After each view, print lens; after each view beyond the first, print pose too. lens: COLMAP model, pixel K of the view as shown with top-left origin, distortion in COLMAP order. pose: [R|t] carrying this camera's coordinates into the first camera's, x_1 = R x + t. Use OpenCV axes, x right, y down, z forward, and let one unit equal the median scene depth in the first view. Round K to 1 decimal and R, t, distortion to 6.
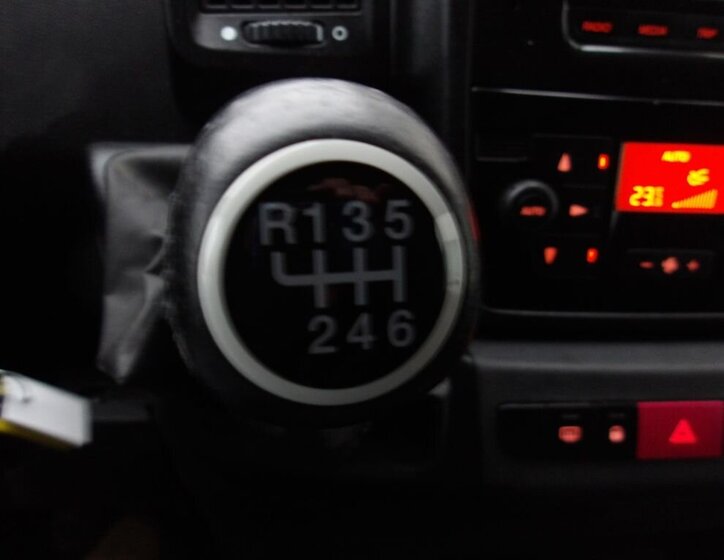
lens RADIAL K [[610.8, 0, 358.9], [0, 610.8, 282.2], [0, 0, 1]] dist [-0.007577, 0.012120]
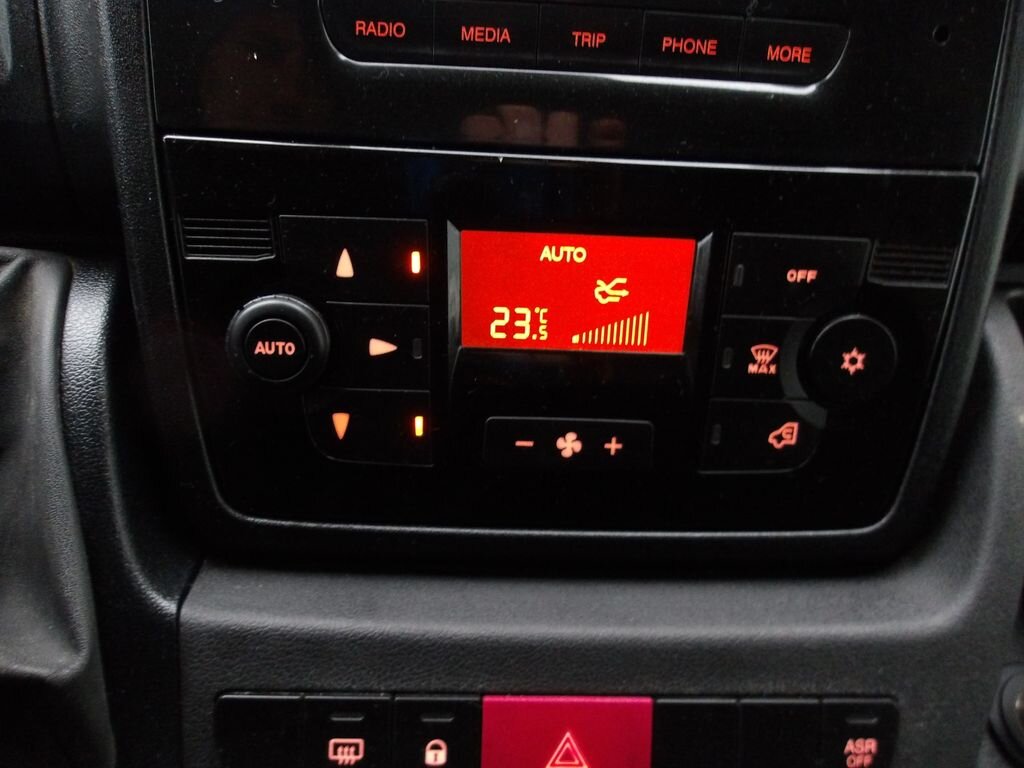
lens RADIAL K [[839.7, 0, 510.9], [0, 839.7, 377.1], [0, 0, 1]] dist [-0.007494, 0.011307]
pose [[0.996929, 0.011590, -0.077452, 0.546036], [-0.016609, 0.997781, -0.064480, -0.041996], [0.076533, 0.065568, 0.994909, 0.234633]]
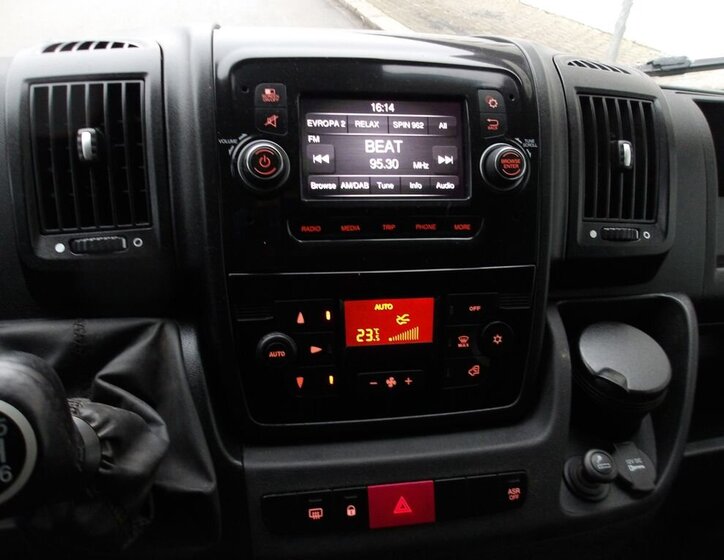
lens RADIAL K [[610.8, 0, 364.5], [0, 610.8, 272.3], [0, 0, 1]] dist [-0.007577, 0.012120]
pose [[0.996844, -0.060163, 0.051797, 0.414325], [0.067405, 0.986103, -0.151845, -0.071918], [-0.041942, 0.154858, 0.987046, -0.447395]]
